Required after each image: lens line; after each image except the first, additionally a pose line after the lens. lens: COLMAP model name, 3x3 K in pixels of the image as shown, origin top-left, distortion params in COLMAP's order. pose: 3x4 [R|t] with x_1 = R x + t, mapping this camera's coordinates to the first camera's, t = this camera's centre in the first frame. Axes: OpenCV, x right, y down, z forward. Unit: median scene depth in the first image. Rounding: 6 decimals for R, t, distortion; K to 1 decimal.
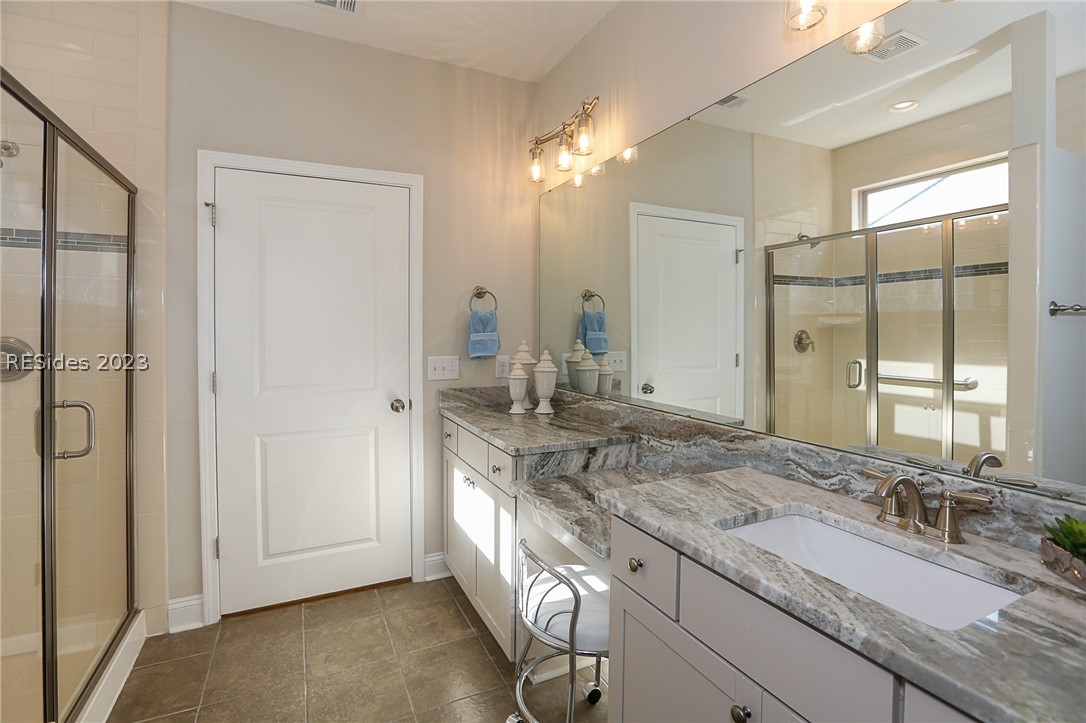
lens RADIAL K [[502.4, 0, 544.9], [0, 502.4, 332.5], [0, 0, 1]] dist [-0.054888, 0.017881]
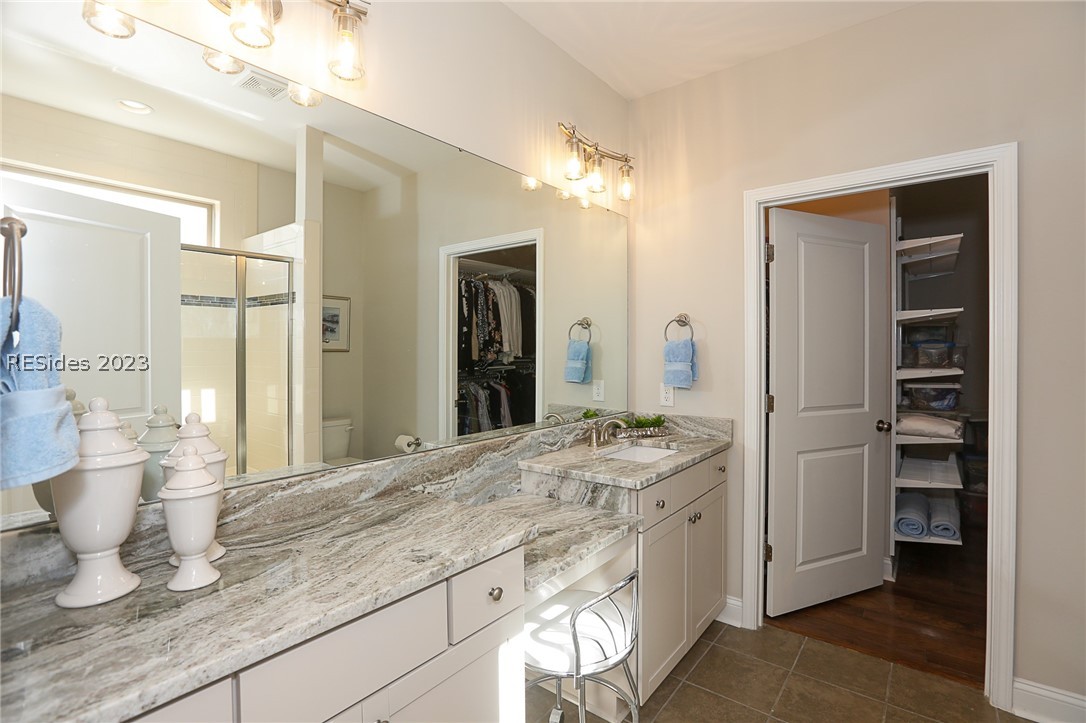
lens RADIAL K [[521.2, 0, 543.2], [0, 521.2, 370.4], [0, 0, 1]] dist [-0.055062, 0.018489]
pose [[-0.433518, -0.036586, 0.900402, -0.712120], [0.005787, 0.999042, 0.043380, -0.024039], [-0.901126, 0.024017, -0.432891, 1.280544]]
